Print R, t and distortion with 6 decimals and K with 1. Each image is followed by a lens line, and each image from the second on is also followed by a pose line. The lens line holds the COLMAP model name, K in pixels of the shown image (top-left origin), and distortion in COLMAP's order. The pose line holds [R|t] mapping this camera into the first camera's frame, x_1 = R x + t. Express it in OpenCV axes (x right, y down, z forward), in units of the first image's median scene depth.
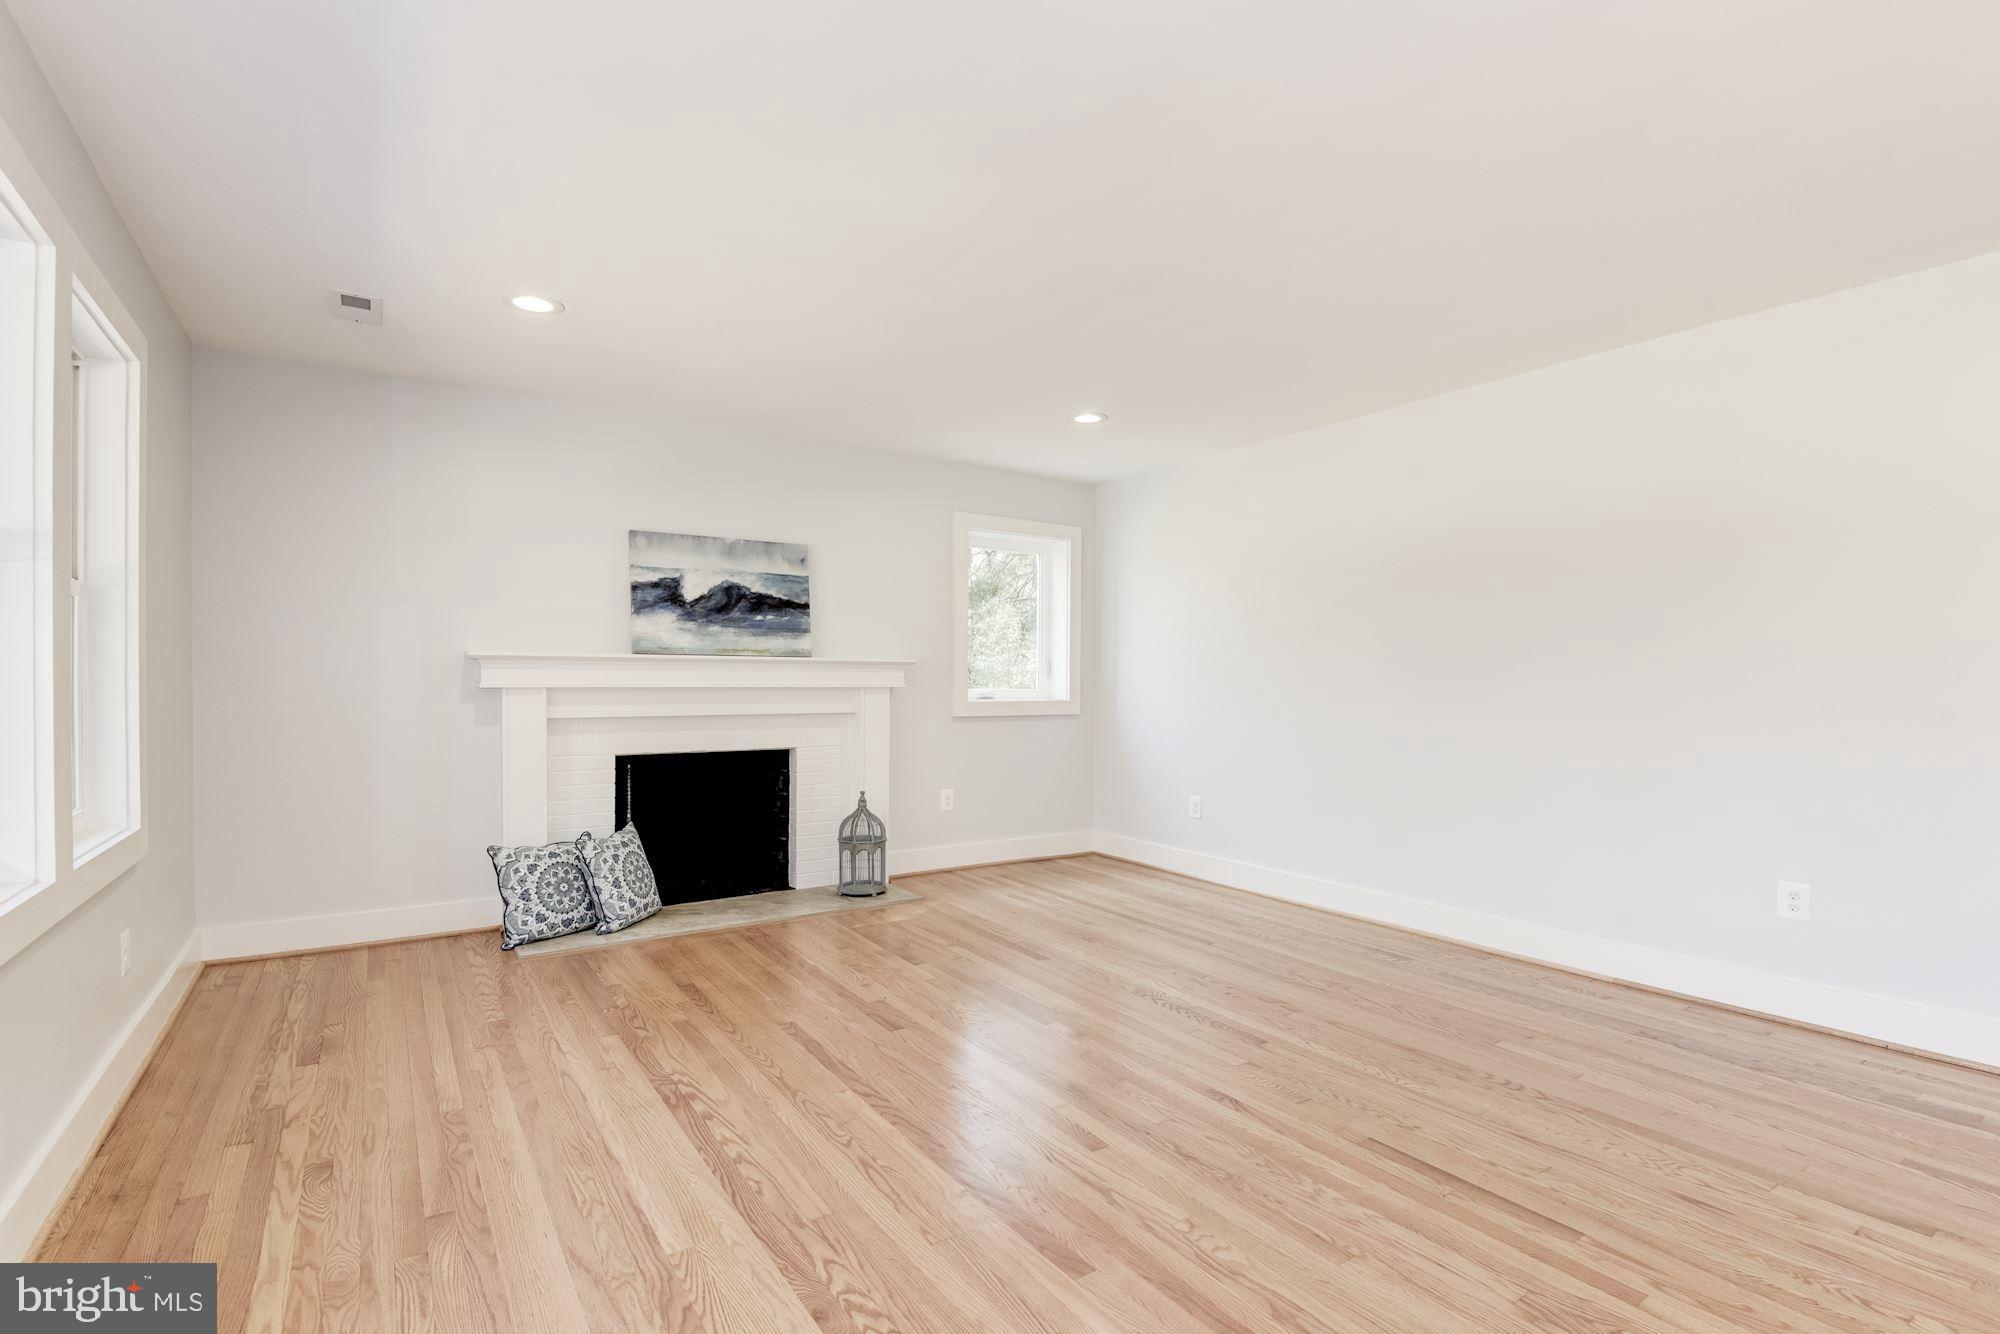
lens RADIAL K [[917.3, 0, 1003.4], [0, 917.3, 686.7], [0, 0, 1]] dist [0.018330, -0.035081]
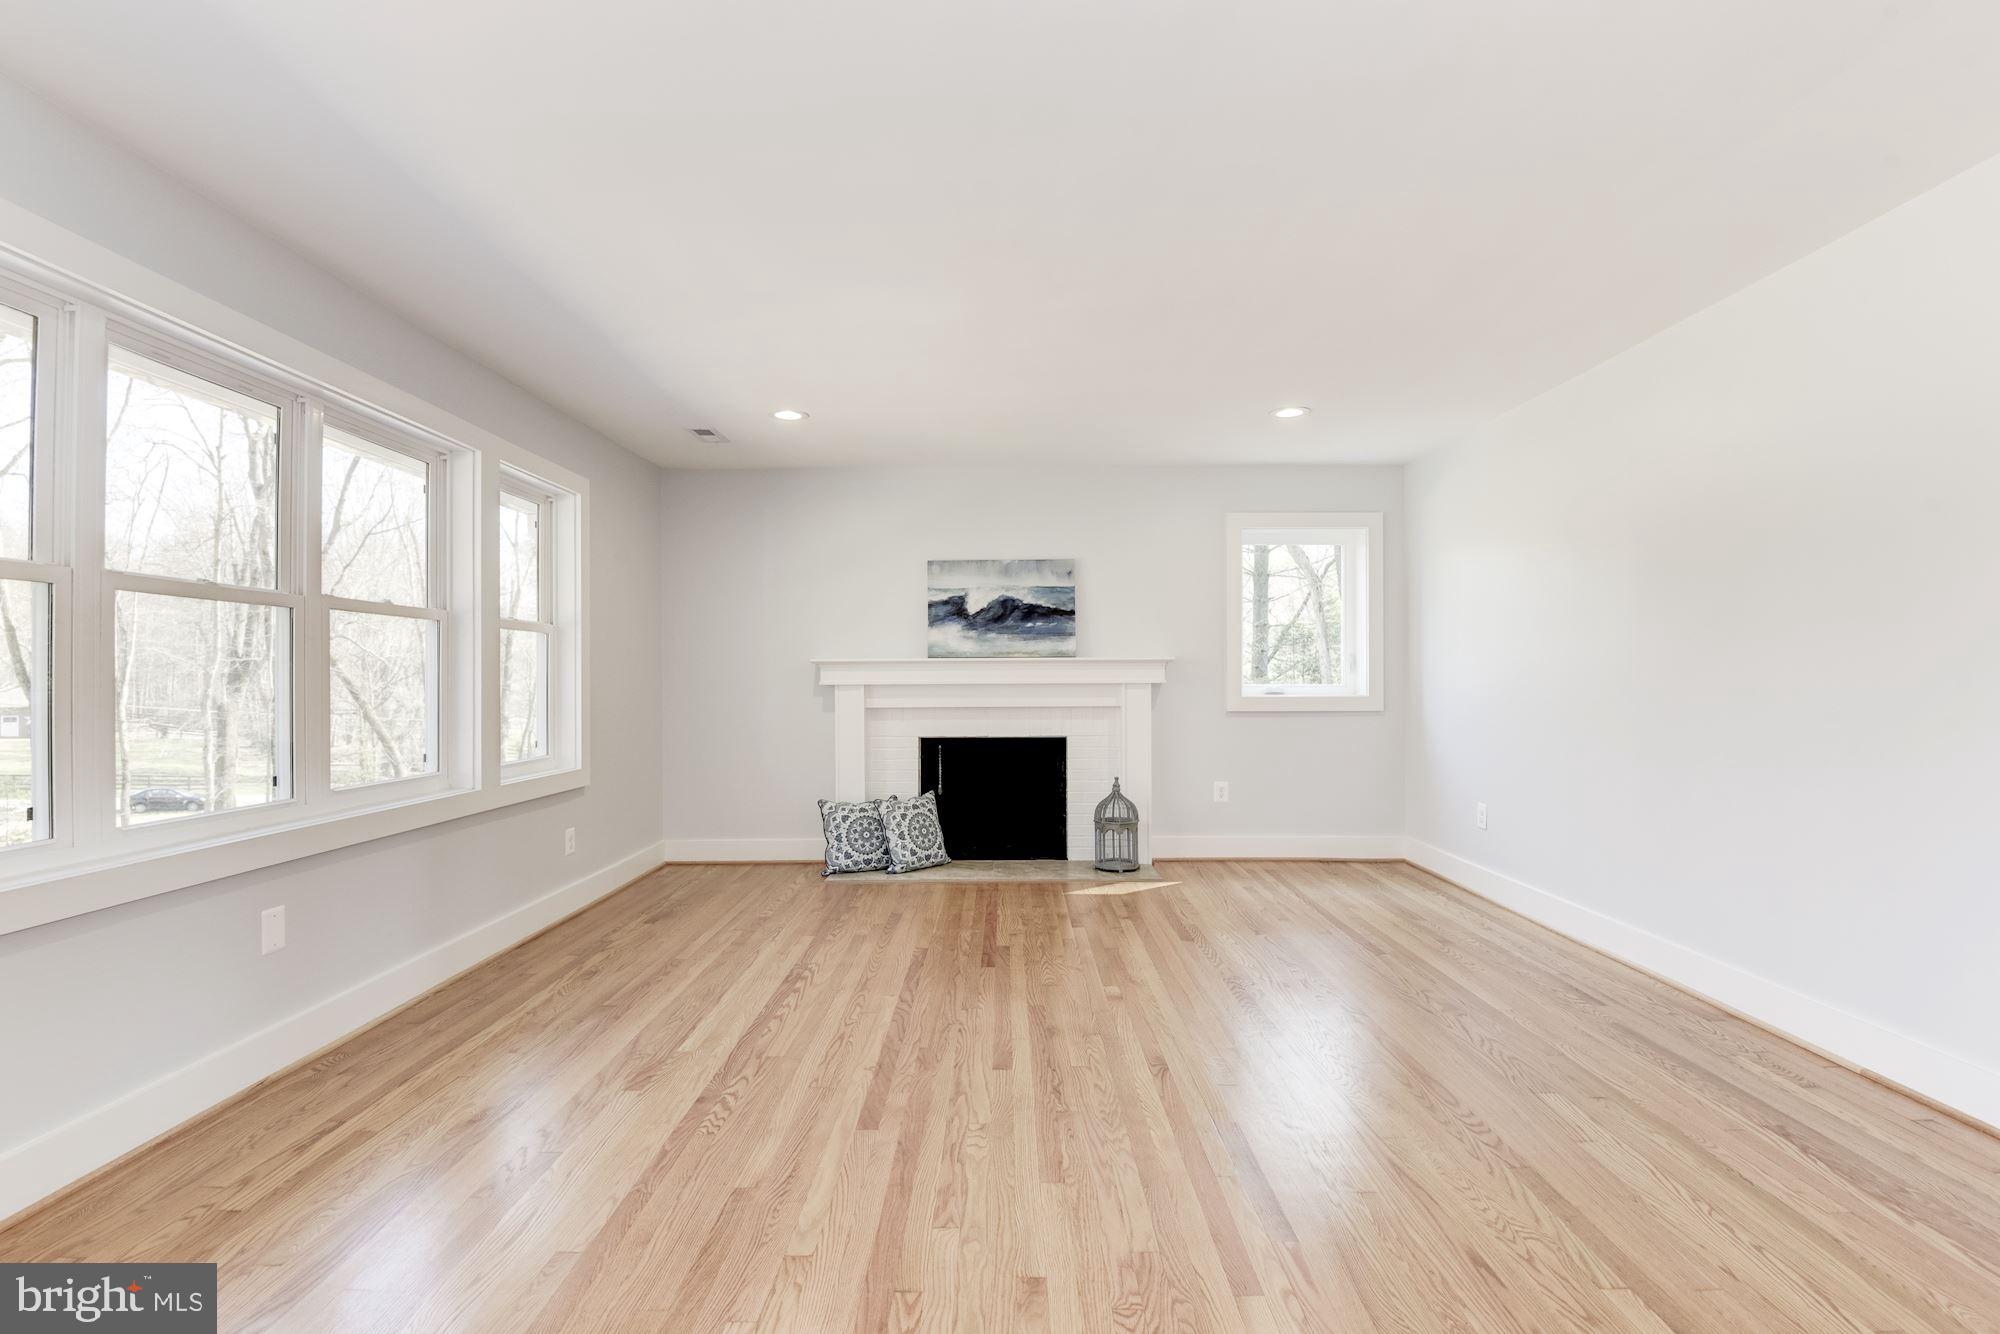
lens RADIAL K [[926.9, 0, 1031.0], [0, 926.9, 668.2], [0, 0, 1]] dist [0.002354, -0.017377]
pose [[0.838973, -0.012873, -0.544021, 0.410829], [0.004322, 0.999846, -0.016994, 0.001082], [0.544156, 0.011906, 0.838900, 0.002763]]
